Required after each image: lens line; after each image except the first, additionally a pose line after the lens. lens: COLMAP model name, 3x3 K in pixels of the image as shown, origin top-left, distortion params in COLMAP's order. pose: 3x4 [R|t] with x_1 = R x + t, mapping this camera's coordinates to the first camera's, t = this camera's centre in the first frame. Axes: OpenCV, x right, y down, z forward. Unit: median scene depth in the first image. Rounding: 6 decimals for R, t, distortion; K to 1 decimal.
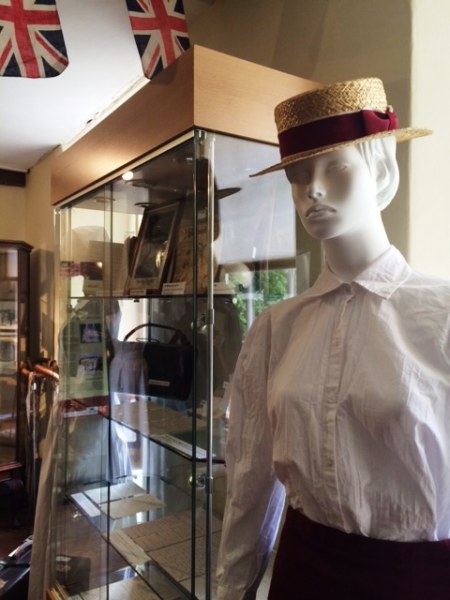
lens RADIAL K [[519.7, 0, 224.1], [0, 519.7, 298.7], [0, 0, 1]] dist [0.046049, -0.033553]
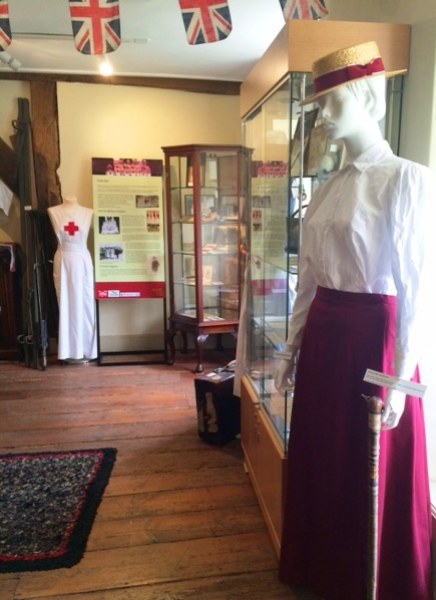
lens RADIAL K [[451.8, 0, 218.9], [0, 451.8, 301.0], [0, 0, 1]] dist [0.011668, -0.001946]
pose [[0.910799, 0.083694, -0.404279, 0.527601], [0.011720, 0.973600, 0.227960, 0.073755], [0.412685, -0.212364, 0.885773, -0.737555]]
